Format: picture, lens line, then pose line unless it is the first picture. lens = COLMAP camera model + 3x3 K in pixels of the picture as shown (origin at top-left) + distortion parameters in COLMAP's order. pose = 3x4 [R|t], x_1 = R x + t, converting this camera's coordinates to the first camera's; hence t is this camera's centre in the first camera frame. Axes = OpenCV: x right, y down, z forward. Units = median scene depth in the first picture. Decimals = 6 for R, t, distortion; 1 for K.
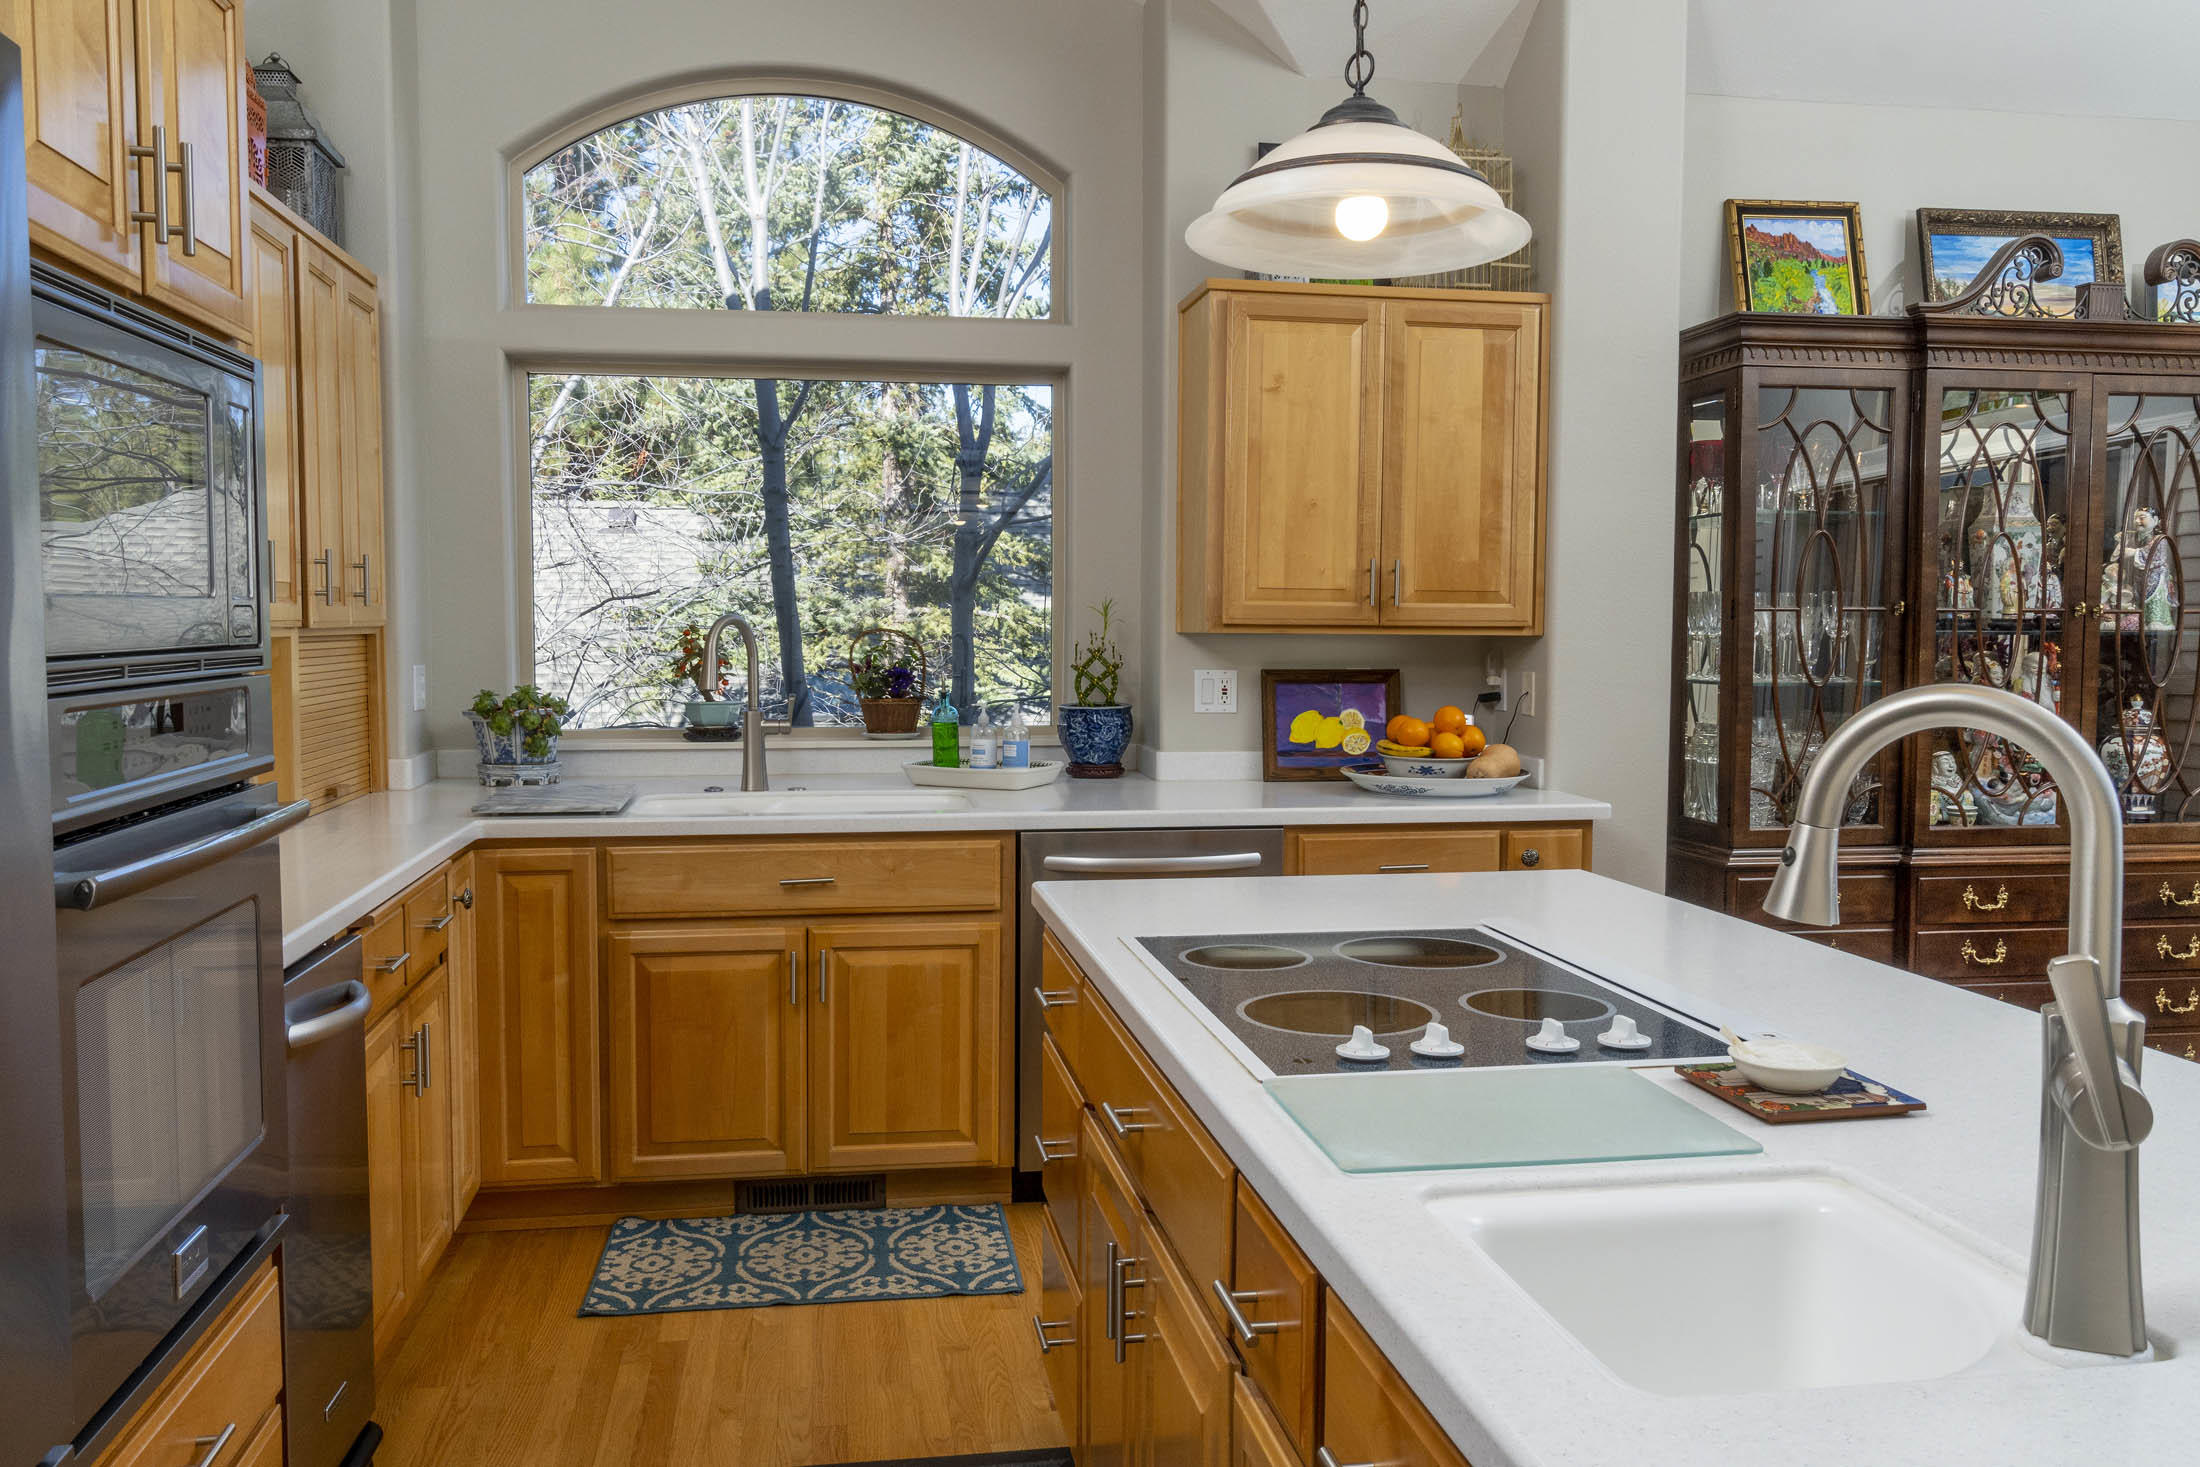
lens RADIAL K [[1683.1, 0, 1102.4], [0, 1683.1, 737.4], [0, 0, 1]] dist [-0.007347, 0.003721]
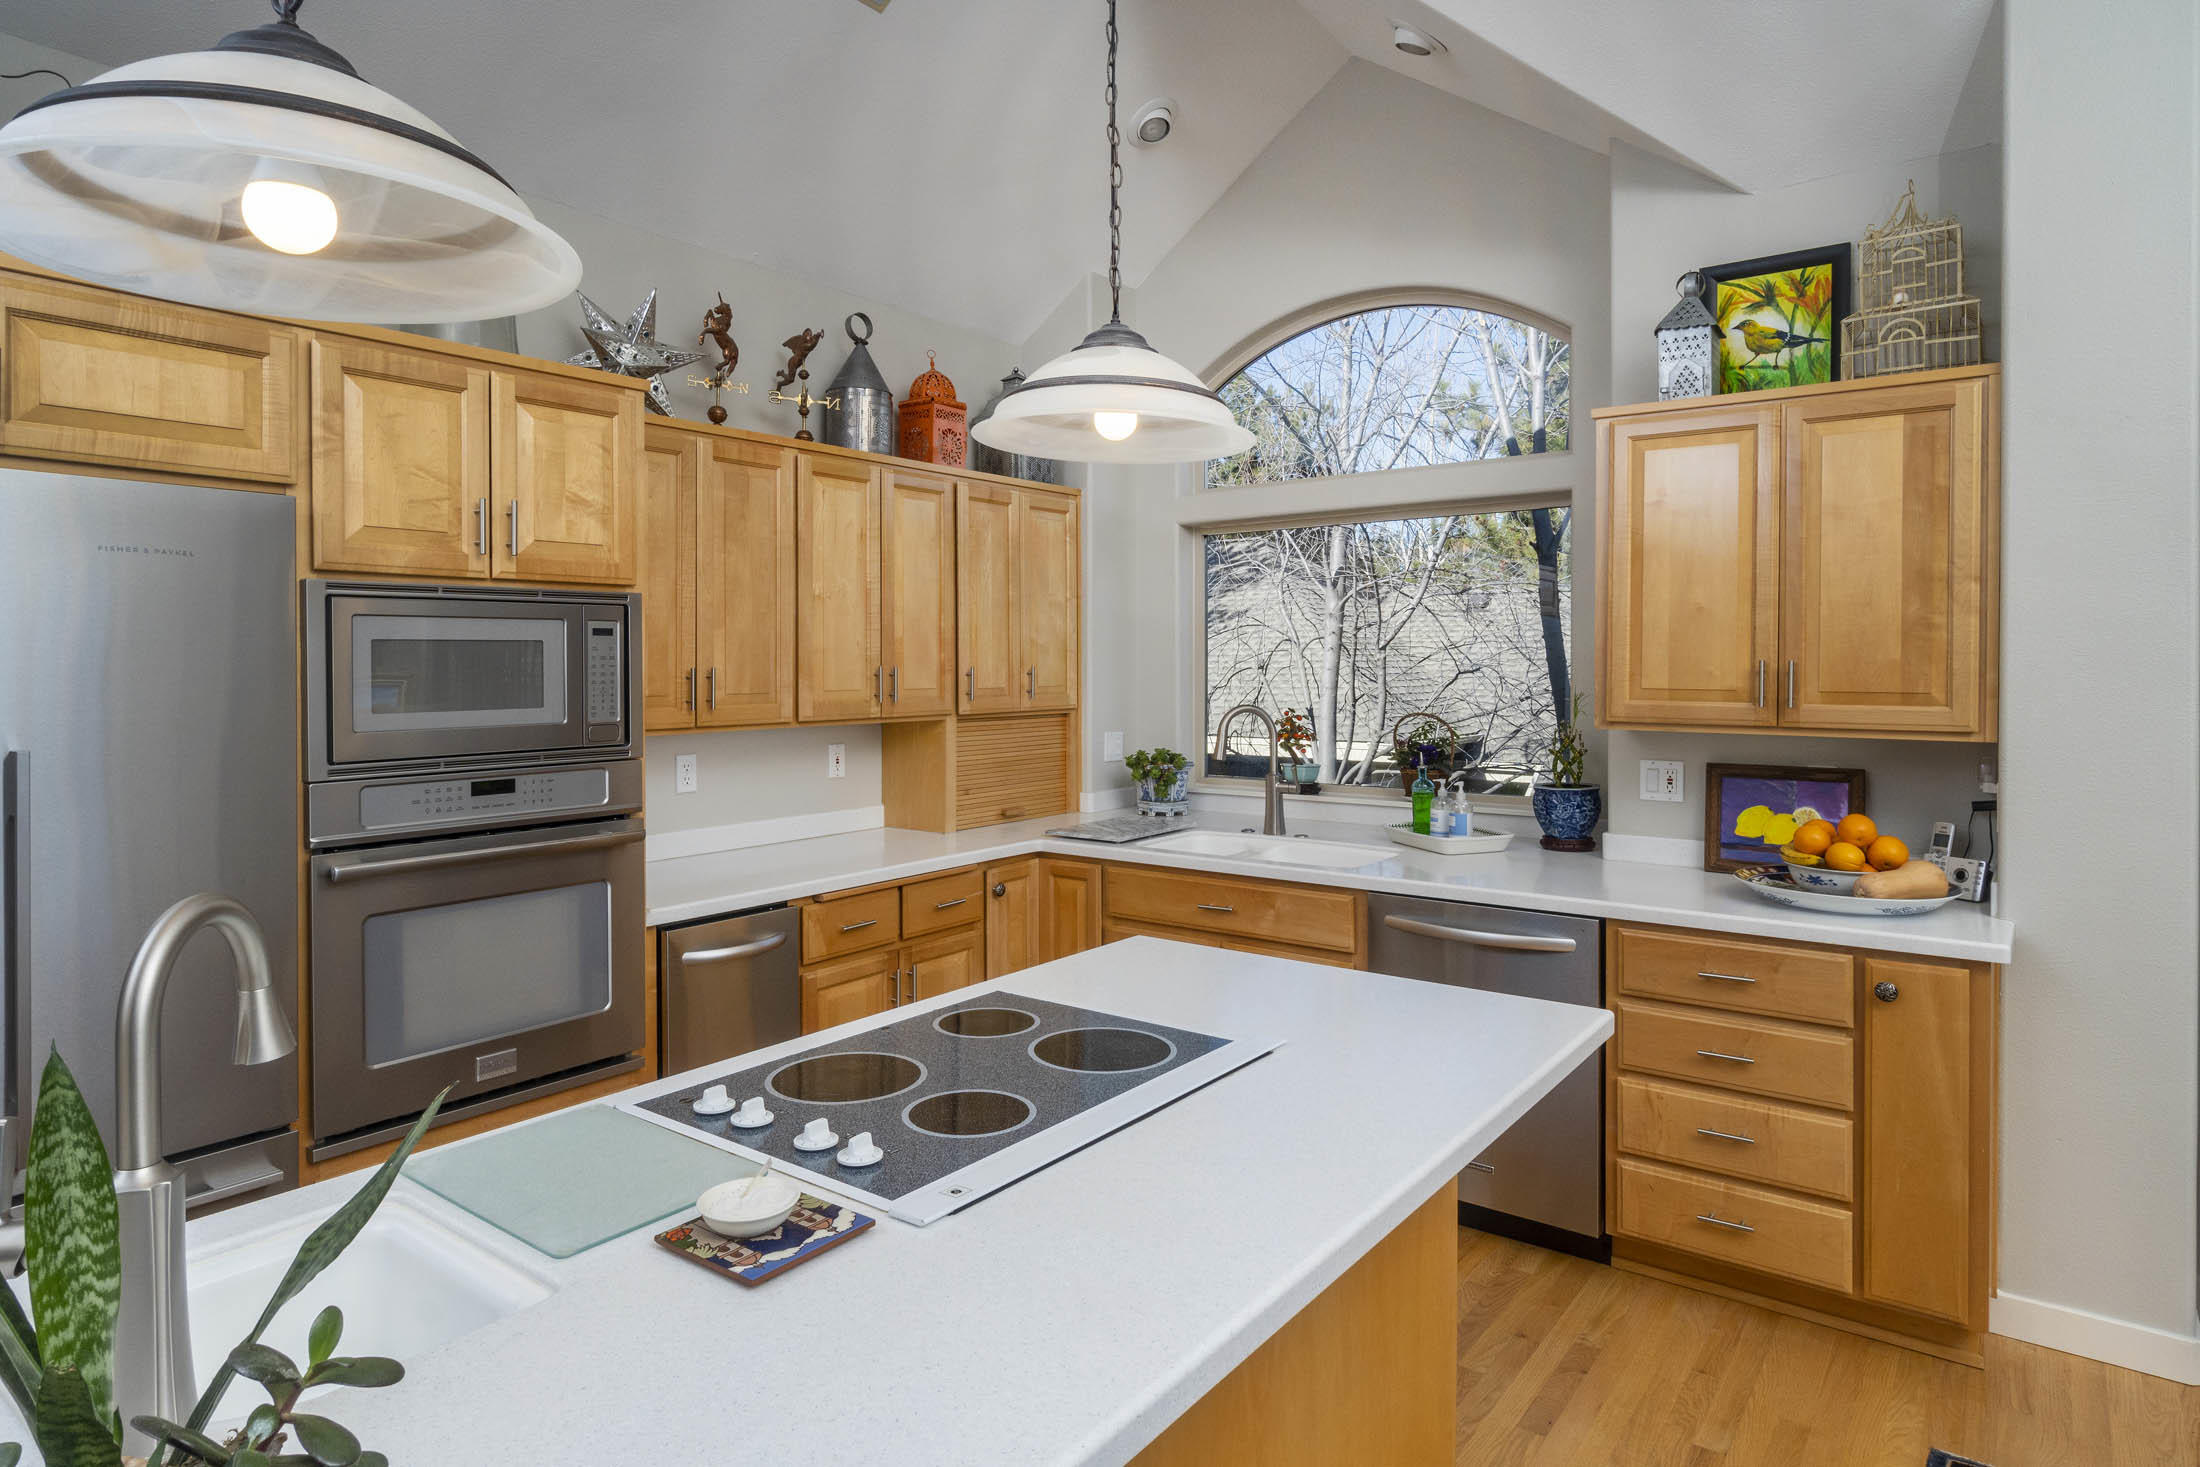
lens RADIAL K [[1238.3, 0, 1092.6], [0, 1238.3, 673.1], [0, 0, 1]] dist [0.004565, -0.001453]
pose [[0.691075, 0.000411, -0.722783, 0.407291], [-0.047111, 0.997899, -0.044476, -0.046027], [0.721246, 0.064787, 0.689642, 0.202622]]
